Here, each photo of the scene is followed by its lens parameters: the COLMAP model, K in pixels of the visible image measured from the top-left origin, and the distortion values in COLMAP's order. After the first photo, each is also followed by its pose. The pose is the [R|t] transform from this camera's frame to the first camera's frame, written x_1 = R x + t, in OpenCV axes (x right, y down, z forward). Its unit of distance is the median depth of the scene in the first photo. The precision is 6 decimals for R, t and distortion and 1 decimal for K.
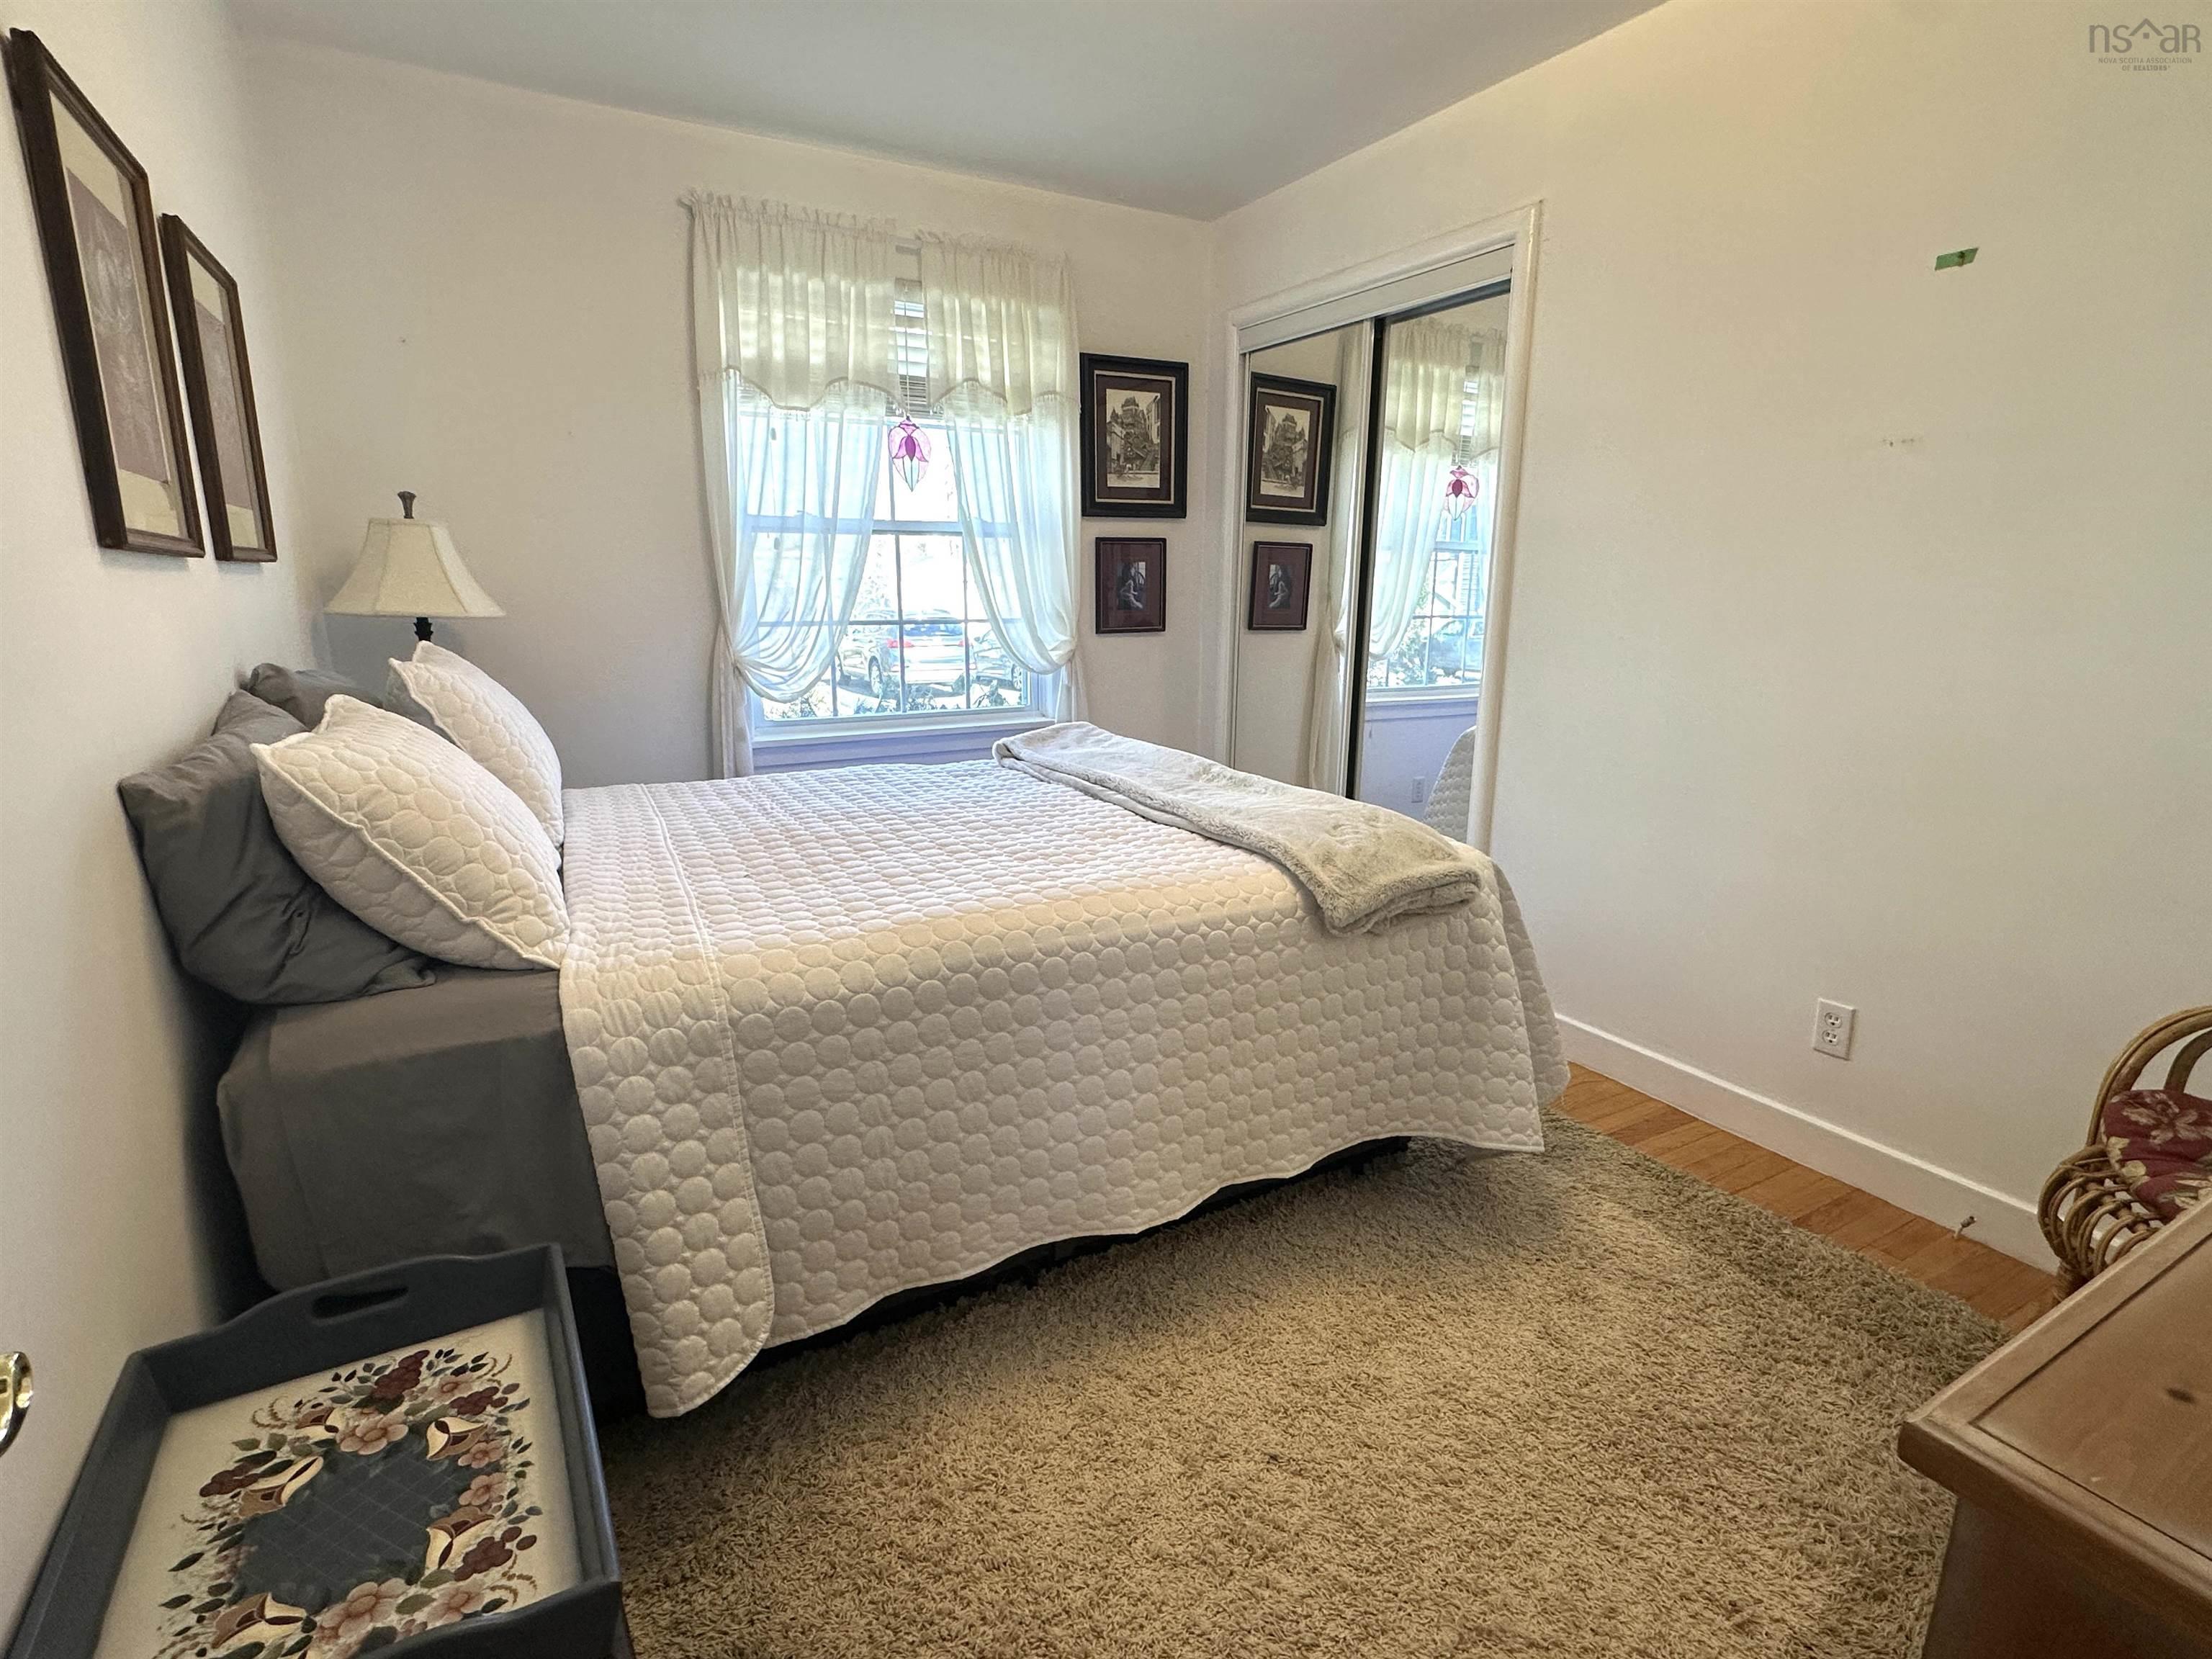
lens RADIAL K [[1085.2, 0, 1106.0], [0, 1085.2, 829.5], [0, 0, 1]] dist [-0.000873, -0.001227]
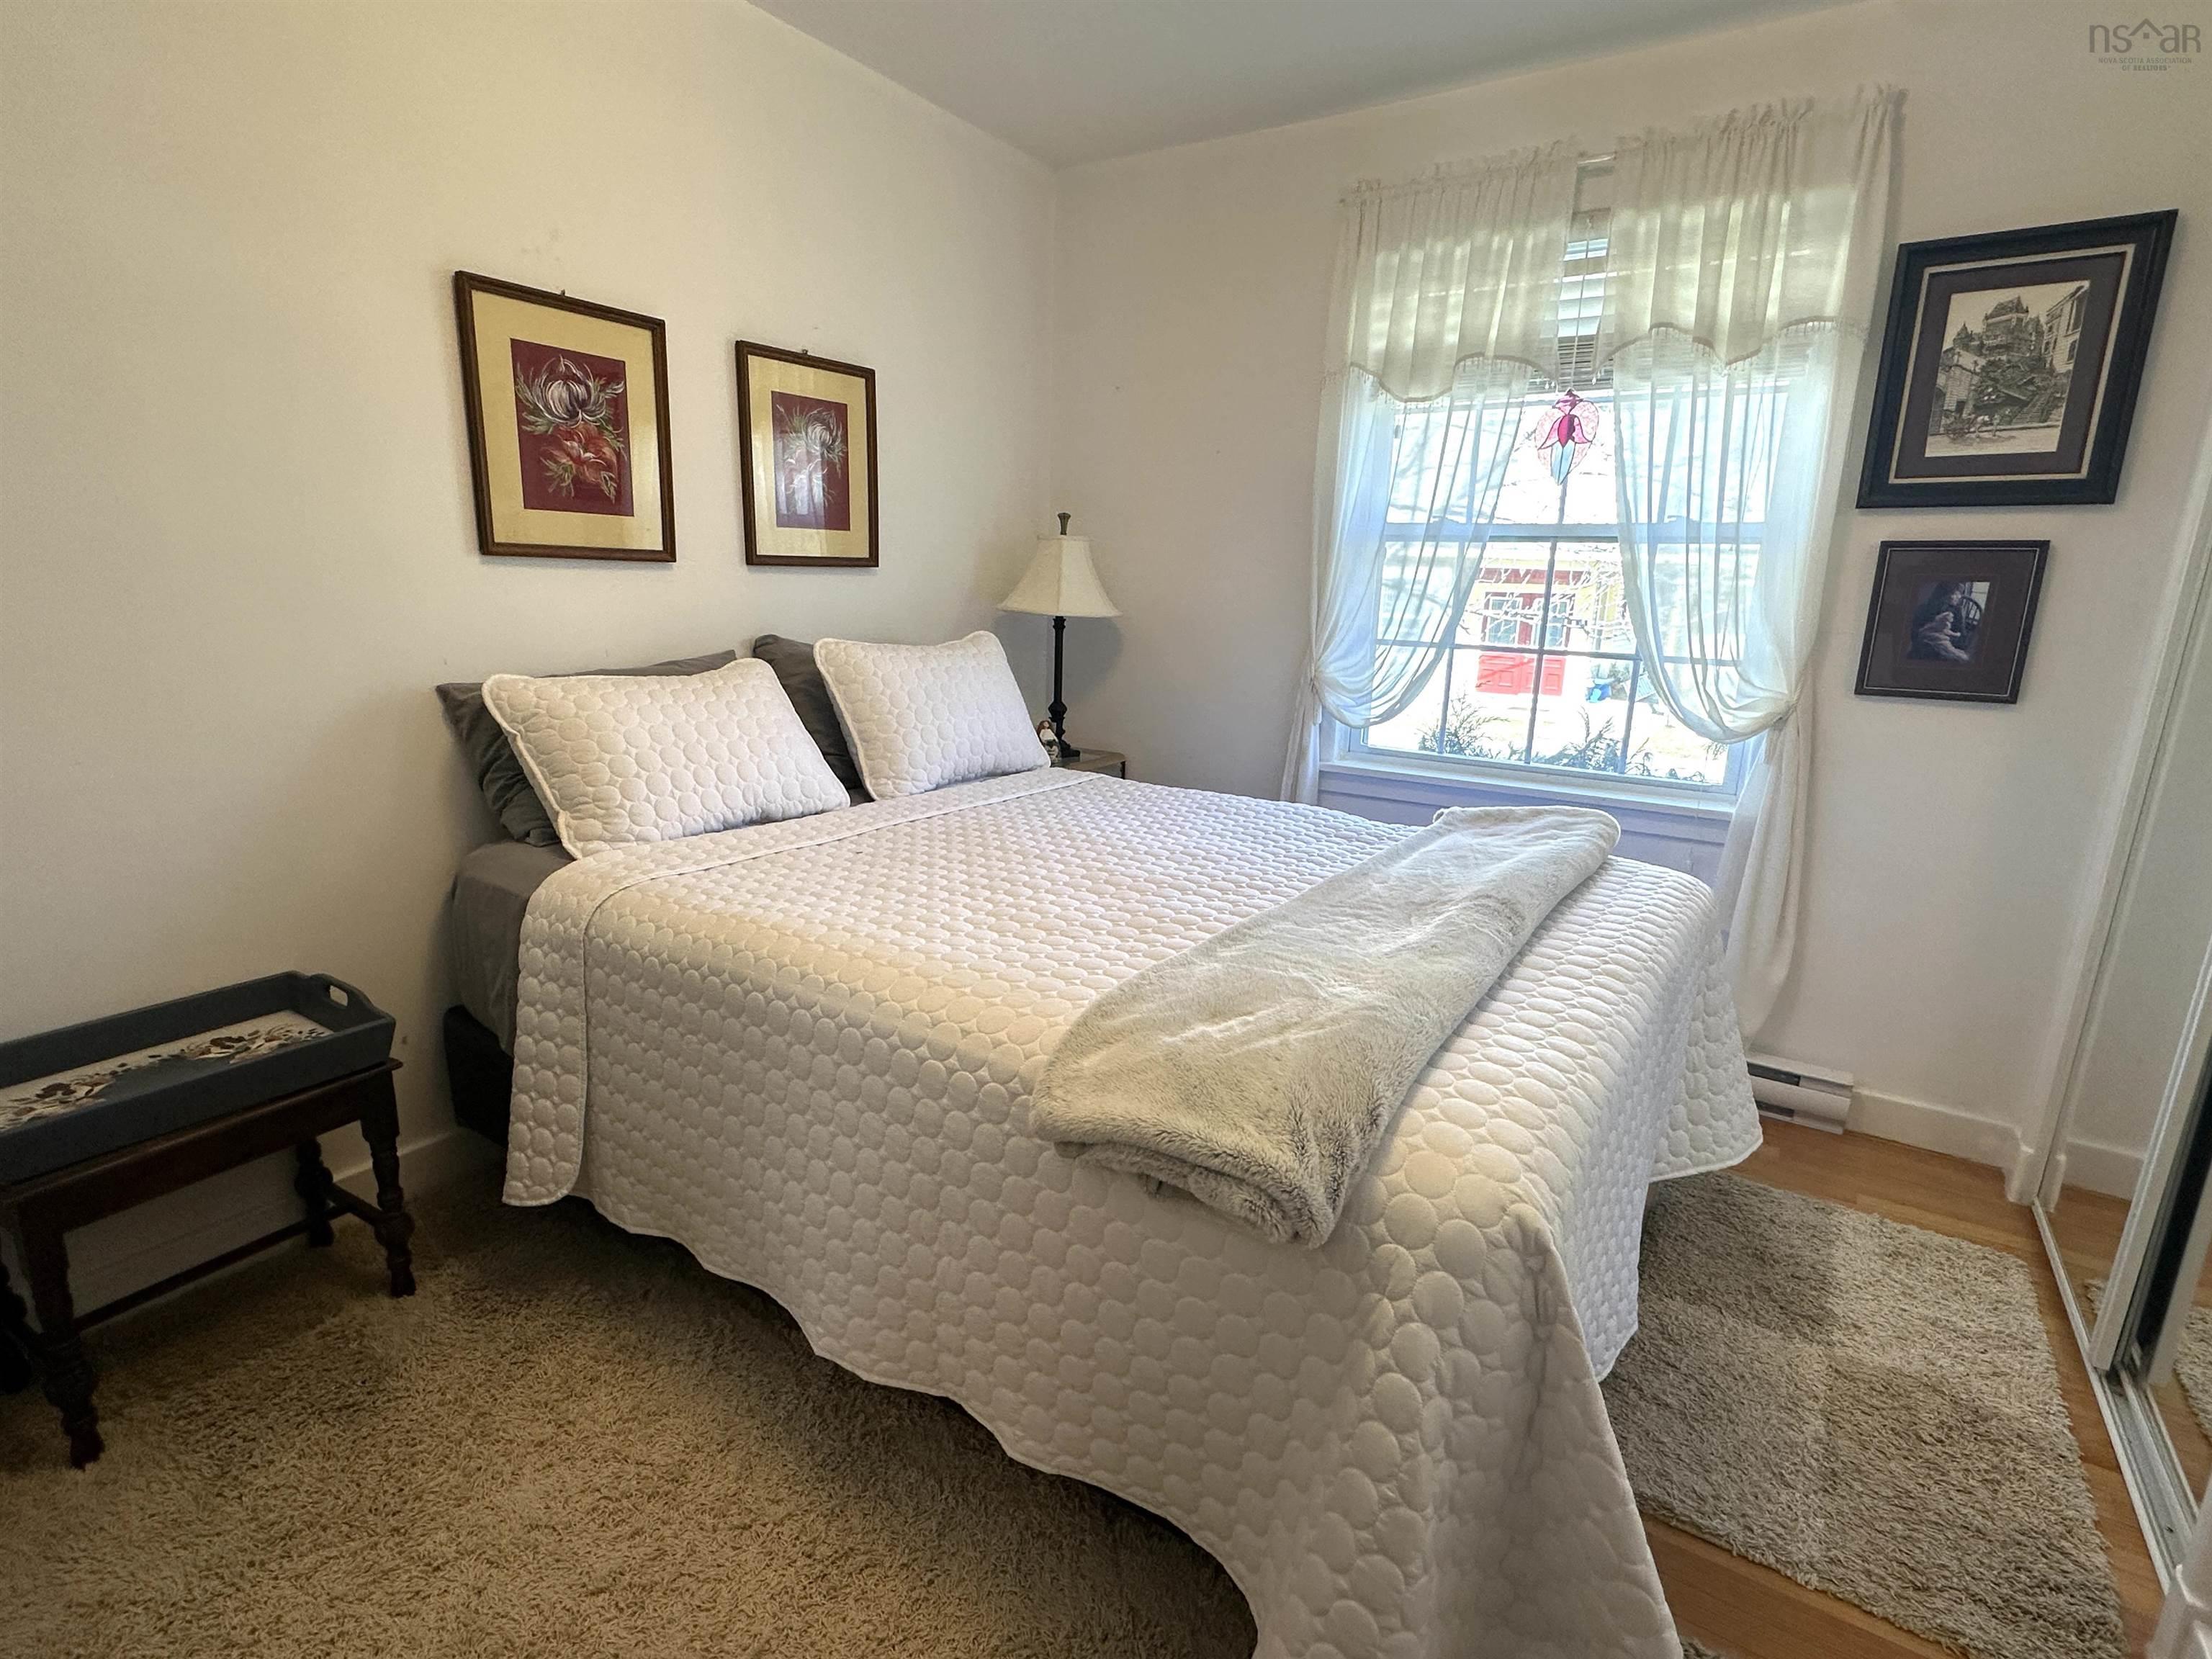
lens RADIAL K [[1085.2, 0, 1106.0], [0, 1085.2, 829.5], [0, 0, 1]] dist [-0.000873, -0.001227]
pose [[0.452682, 0.213900, -0.865636, 0.405565], [-0.225300, 0.966739, 0.121062, -0.094139], [0.862739, 0.140225, 0.485817, 0.376215]]
